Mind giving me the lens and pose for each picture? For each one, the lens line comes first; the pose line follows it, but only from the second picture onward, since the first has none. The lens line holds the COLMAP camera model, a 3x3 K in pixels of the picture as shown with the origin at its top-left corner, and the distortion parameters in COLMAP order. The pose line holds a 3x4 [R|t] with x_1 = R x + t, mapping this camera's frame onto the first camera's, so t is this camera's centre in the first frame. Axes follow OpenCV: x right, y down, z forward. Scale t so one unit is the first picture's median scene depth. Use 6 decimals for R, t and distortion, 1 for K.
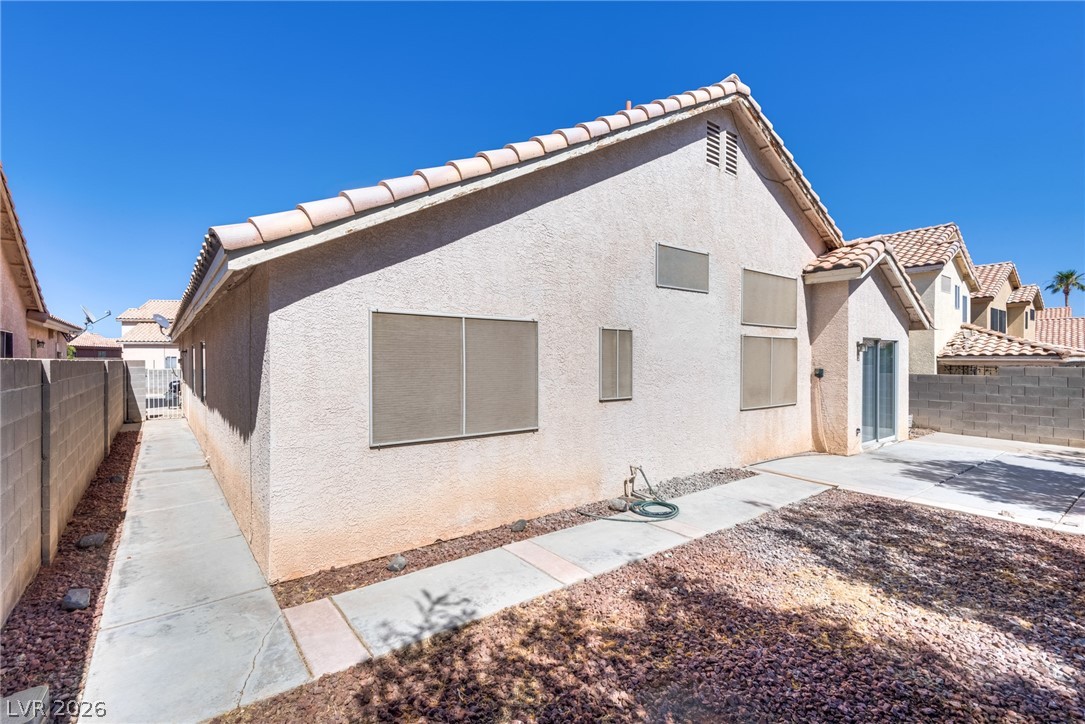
lens RADIAL K [[495.2, 0, 536.4], [0, 495.2, 359.0], [0, 0, 1]] dist [0.030300, -0.016221]
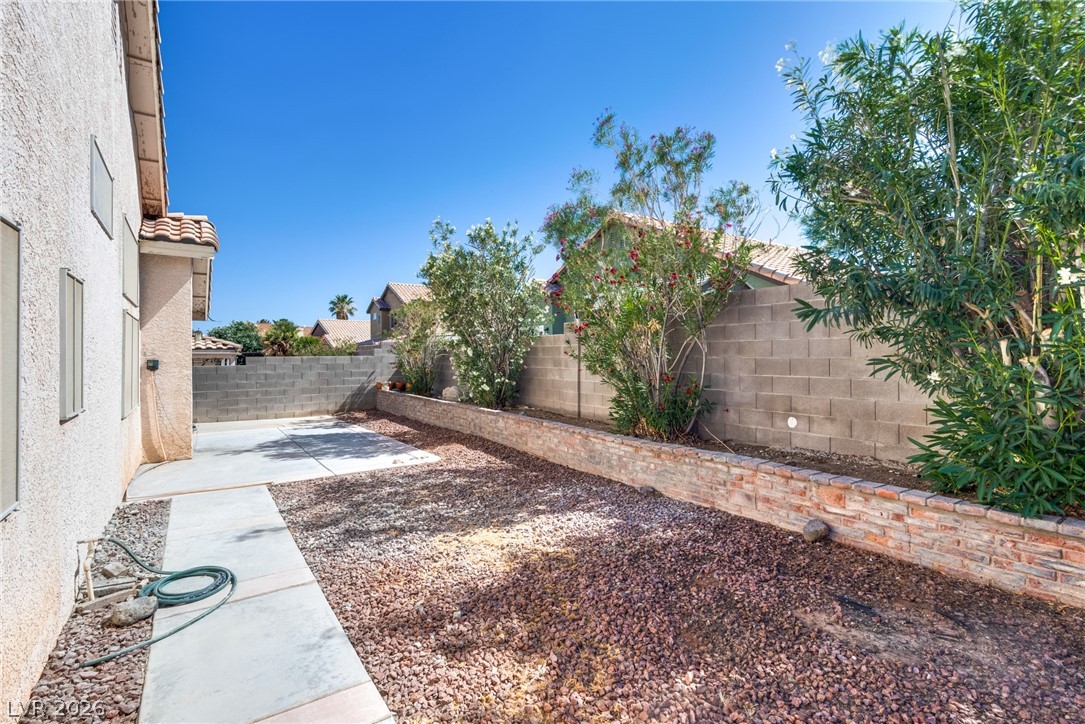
lens RADIAL K [[495.2, 0, 536.4], [0, 495.2, 359.0], [0, 0, 1]] dist [0.030300, -0.016221]
pose [[0.043236, -0.010682, 0.999008, -0.356184], [0.005523, 0.999930, 0.010453, 0.021100], [-0.999050, 0.005065, 0.043291, 0.553671]]
